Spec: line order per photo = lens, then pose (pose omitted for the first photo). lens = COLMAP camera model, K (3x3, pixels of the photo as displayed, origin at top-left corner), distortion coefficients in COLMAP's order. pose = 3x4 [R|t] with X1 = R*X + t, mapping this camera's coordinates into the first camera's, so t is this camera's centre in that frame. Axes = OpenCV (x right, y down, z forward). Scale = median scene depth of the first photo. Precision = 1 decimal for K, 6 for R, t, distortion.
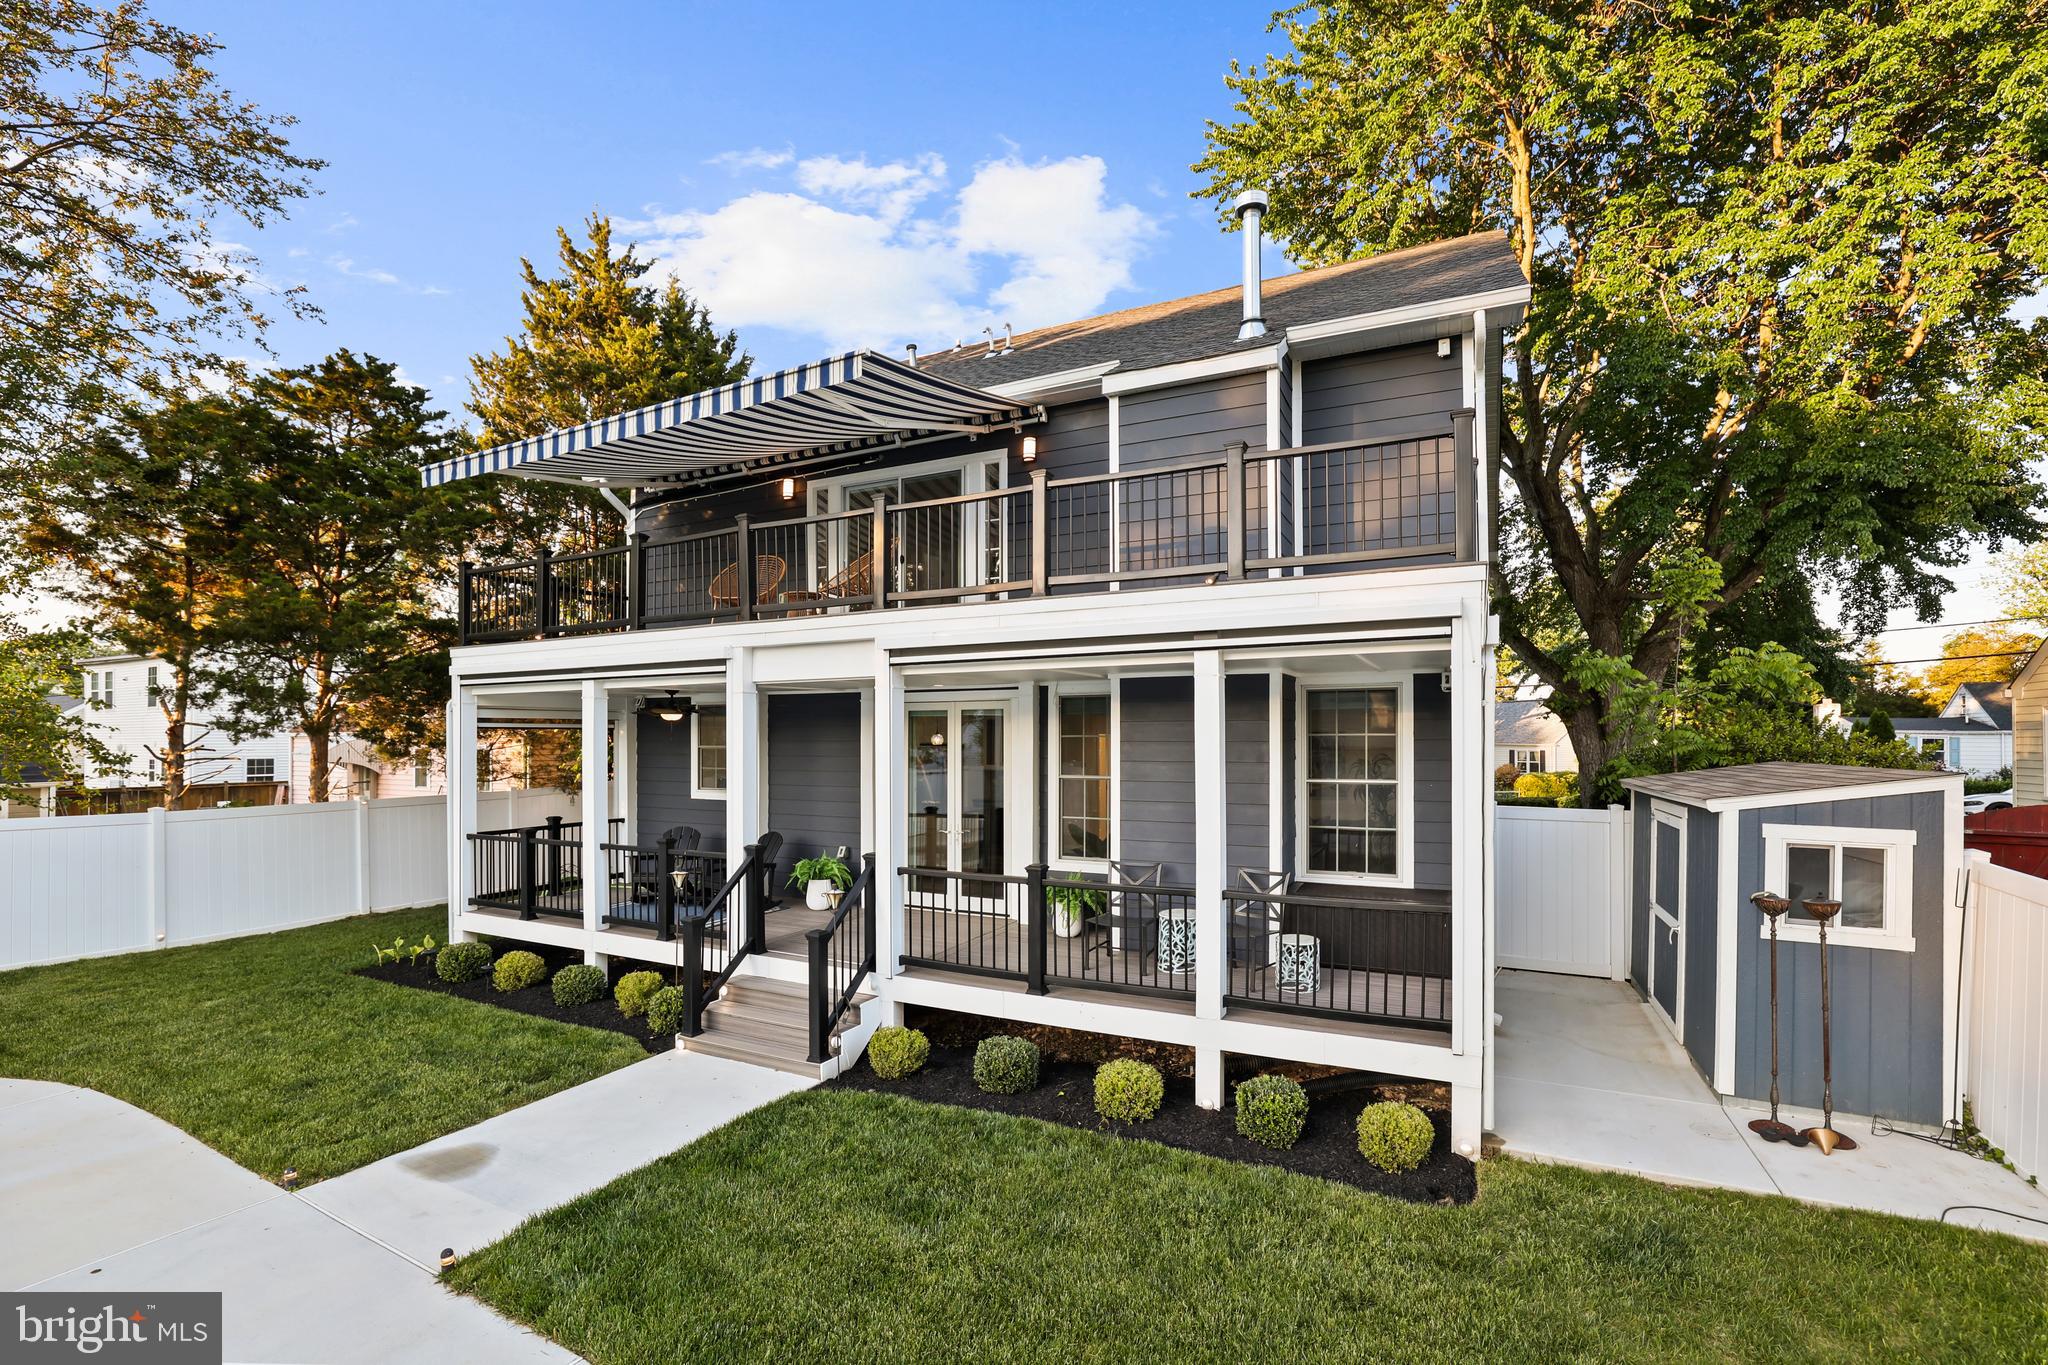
lens RADIAL K [[909.1, 0, 1028.7], [0, 909.1, 730.7], [0, 0, 1]] dist [-0.014370, 0.000306]
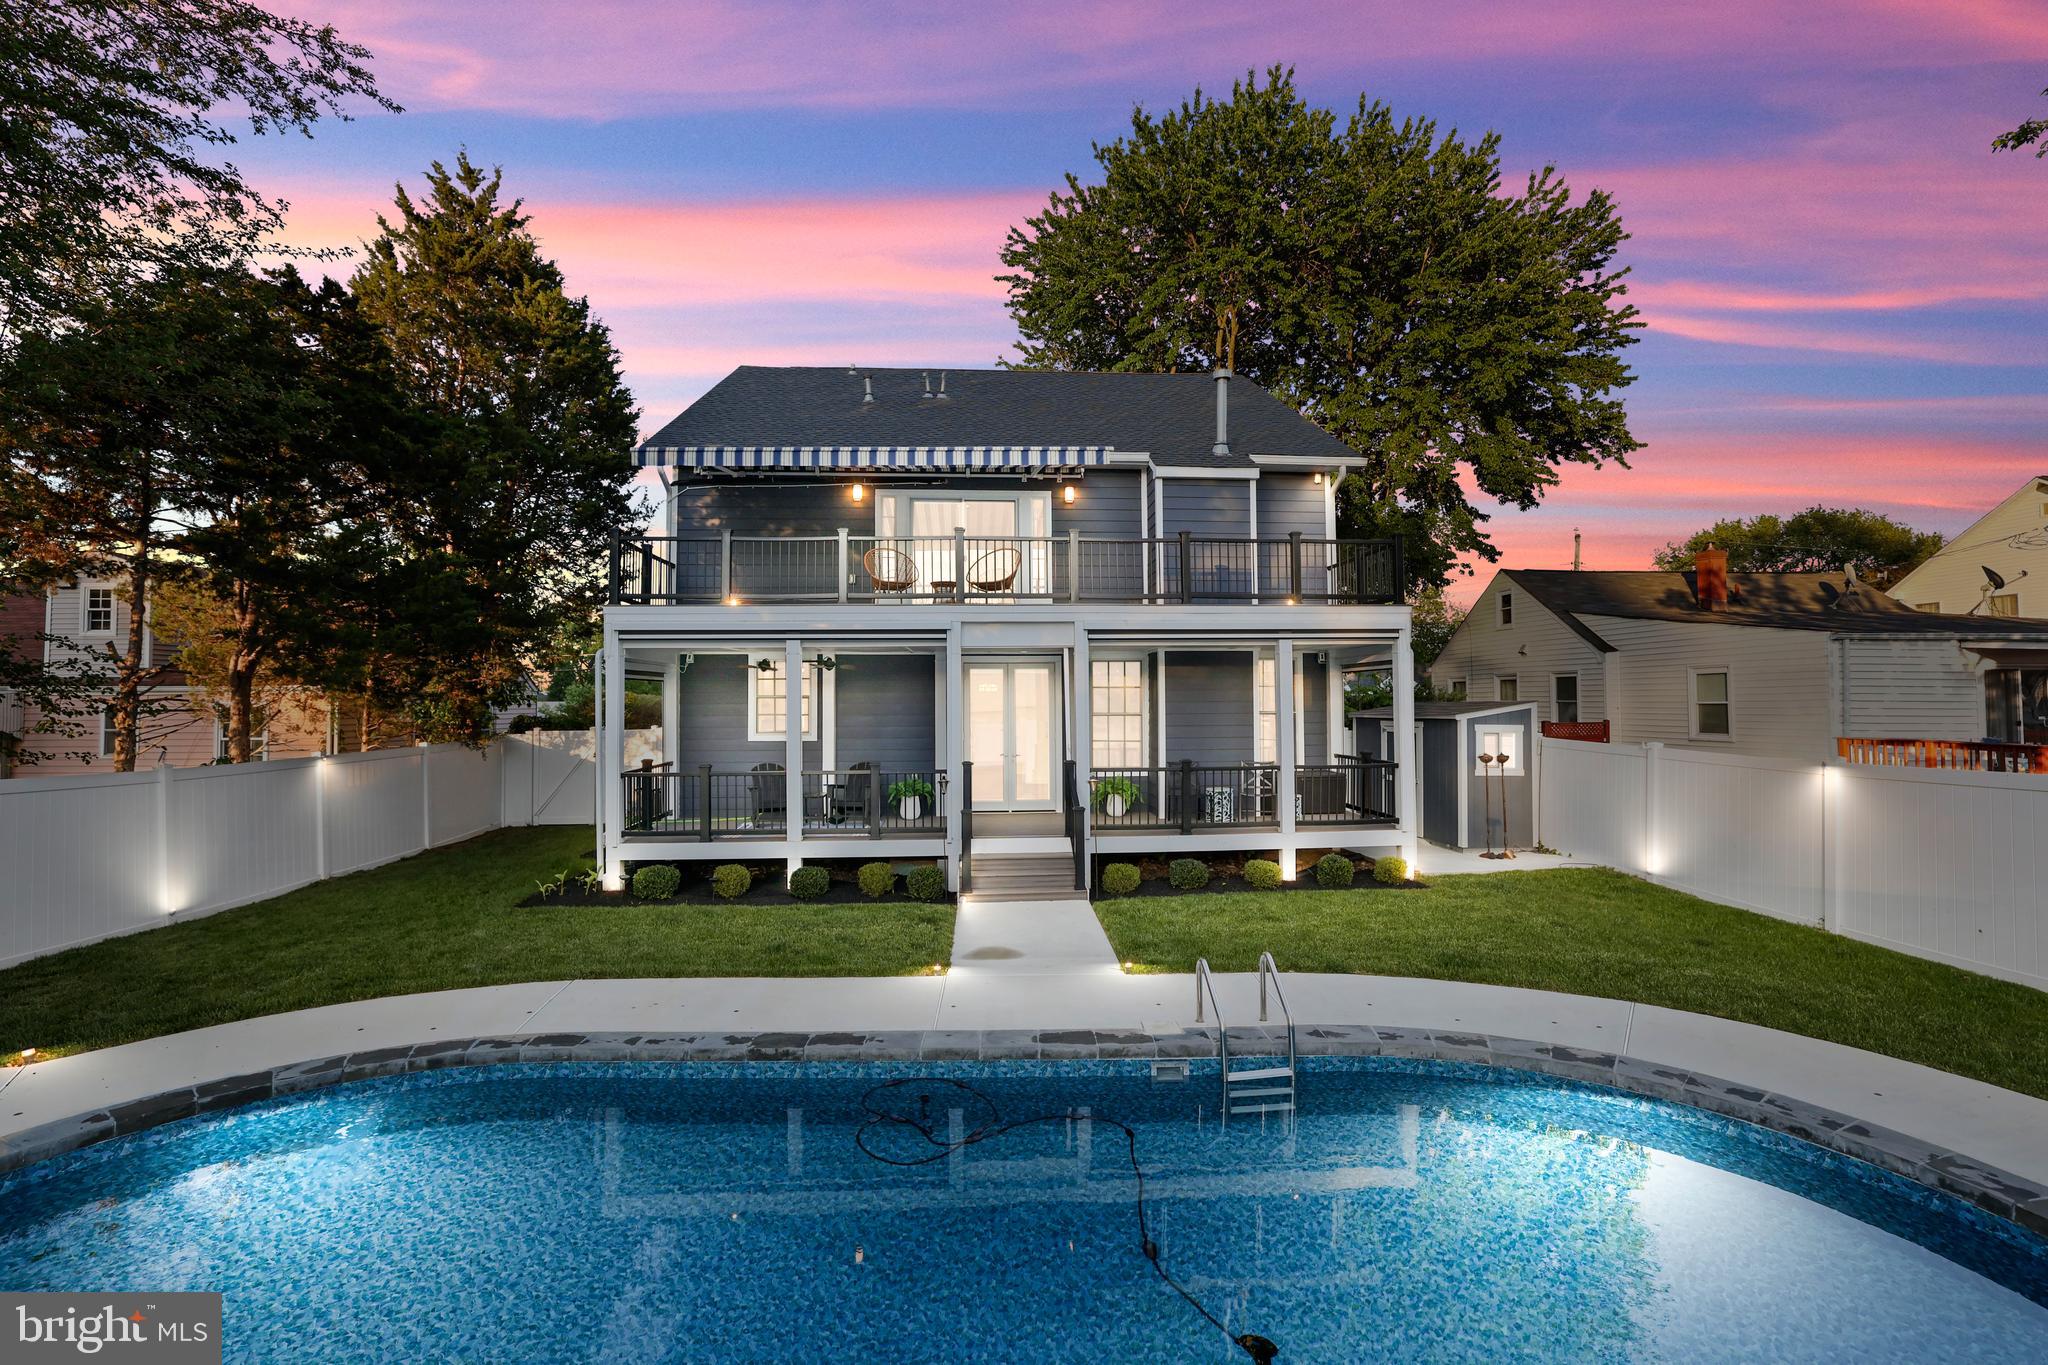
lens RADIAL K [[879.8, 0, 1024.0], [0, 879.8, 682.5], [0, 0, 1]] dist [-0.022864, -0.000012]
pose [[0.858729, 0.009159, 0.512348, -0.913316], [-0.000669, 0.999859, -0.016752, 0.024564], [-0.512430, 0.014042, 0.858614, -0.219882]]
